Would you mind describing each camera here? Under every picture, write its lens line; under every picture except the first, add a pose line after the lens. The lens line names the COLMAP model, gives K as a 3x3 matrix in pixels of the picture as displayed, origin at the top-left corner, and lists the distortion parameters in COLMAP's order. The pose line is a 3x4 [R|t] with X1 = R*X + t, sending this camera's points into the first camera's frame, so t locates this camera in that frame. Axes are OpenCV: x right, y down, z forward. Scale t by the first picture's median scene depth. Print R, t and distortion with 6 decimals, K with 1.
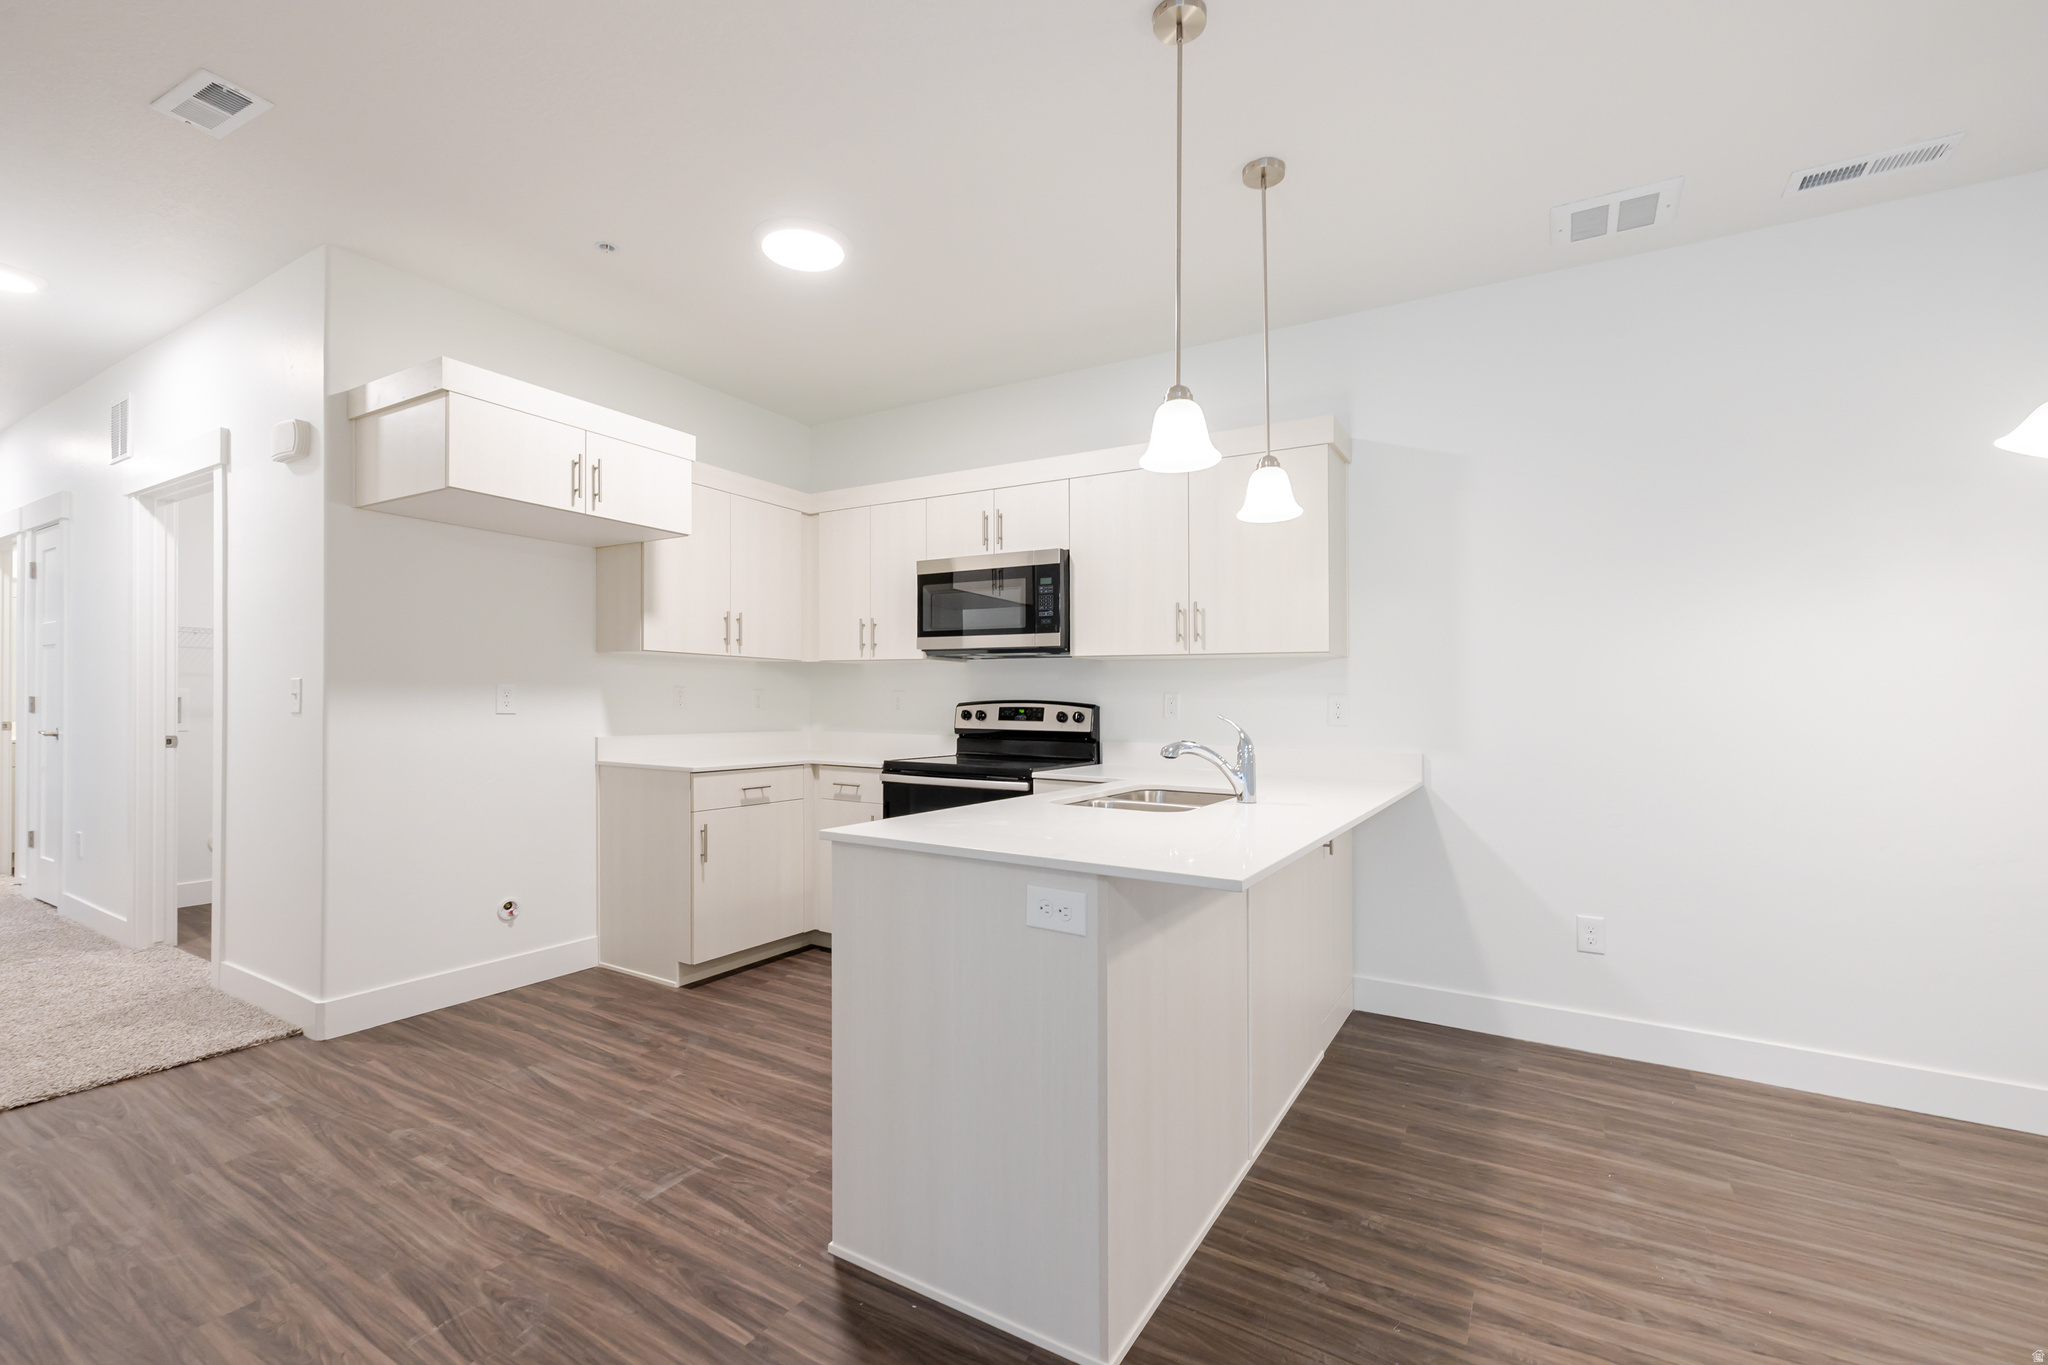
lens RADIAL K [[891.1, 0, 1019.4], [0, 891.1, 683.3], [0, 0, 1]] dist [0.001220, -0.000203]
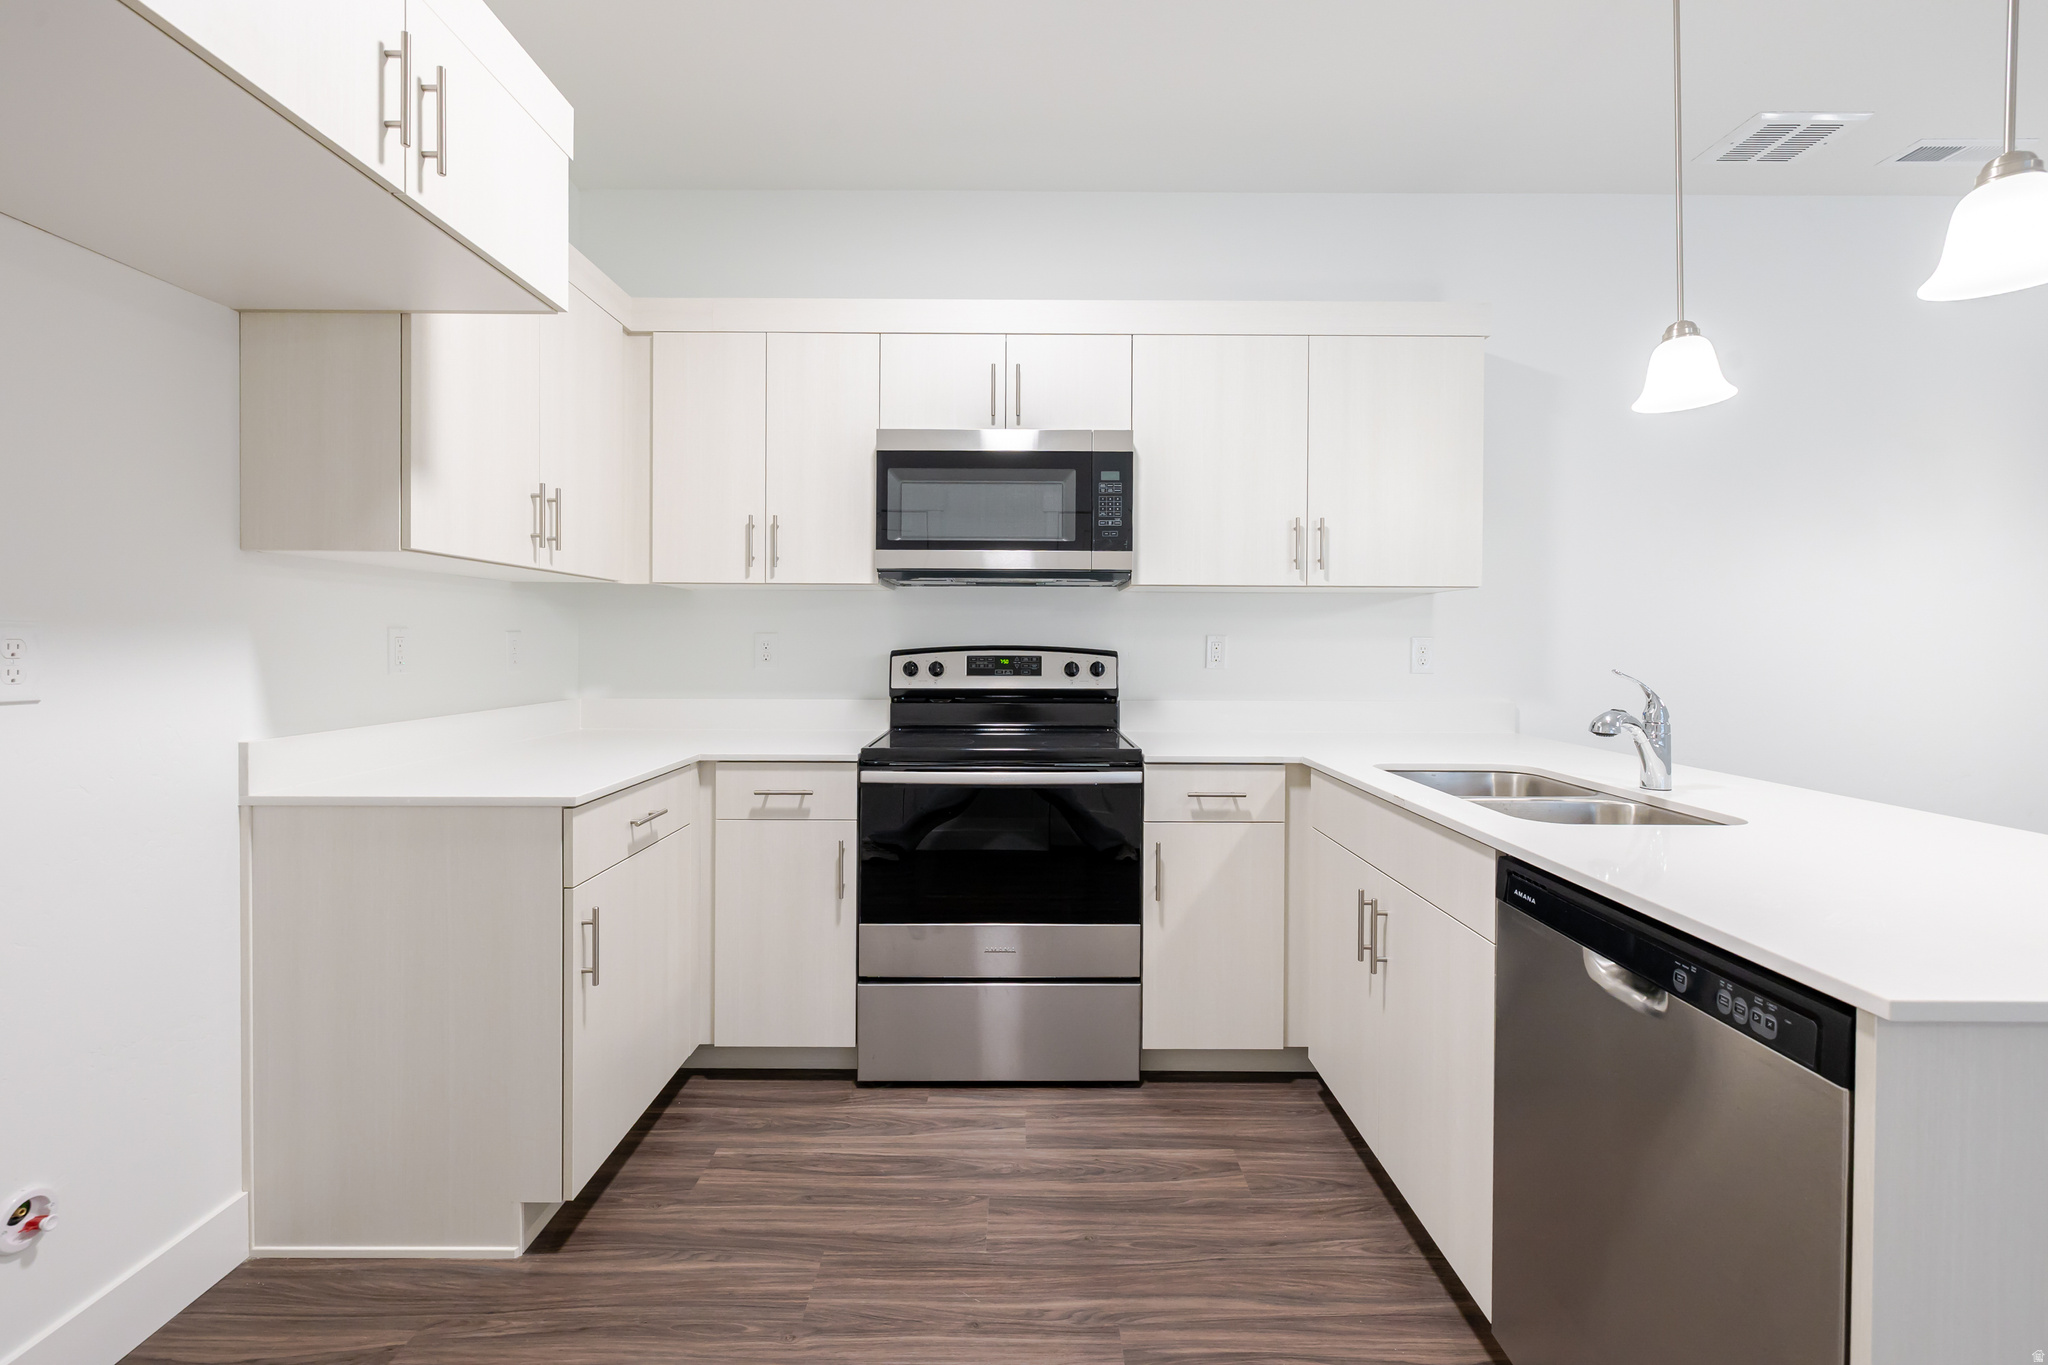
lens RADIAL K [[891.2, 0, 1022.2], [0, 891.2, 626.2], [0, 0, 1]] dist [0.000060, -0.000394]
pose [[0.850139, 0.000640, 0.526558, -0.413154], [-0.004247, 0.999975, 0.005641, -0.000930], [-0.526541, -0.007032, 0.850121, 0.462354]]
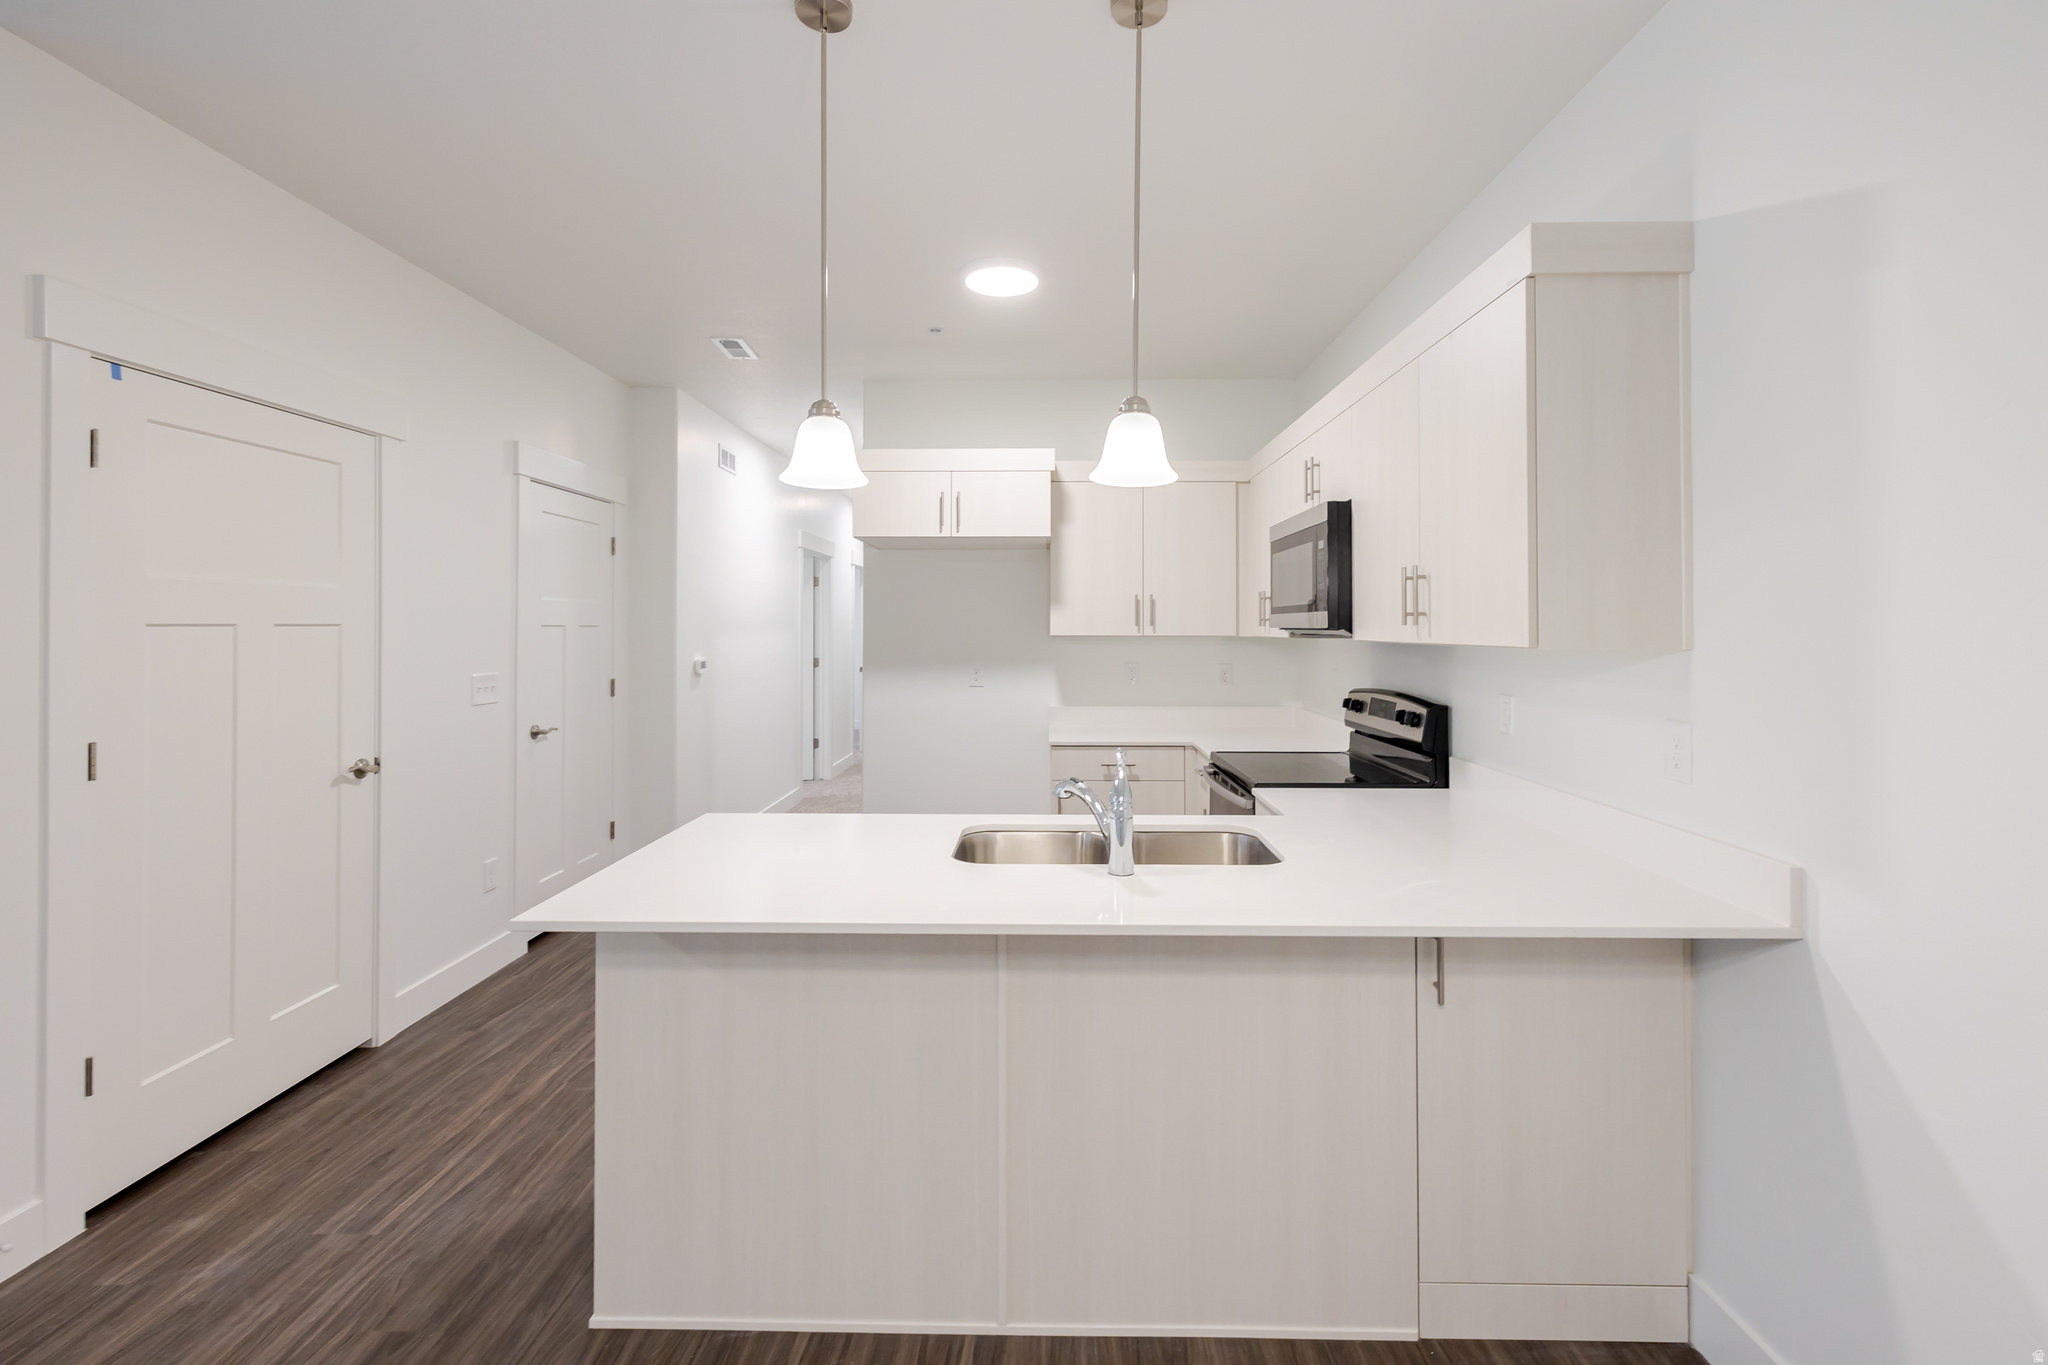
lens RADIAL K [[887.7, 0, 1026.1], [0, 887.7, 619.5], [0, 0, 1]] dist [0.000069, 0.000051]
pose [[0.497874, -0.019841, -0.867022, 0.605324], [0.022734, 0.999693, -0.009822, -0.049649], [0.866951, -0.014821, 0.498173, 0.405121]]
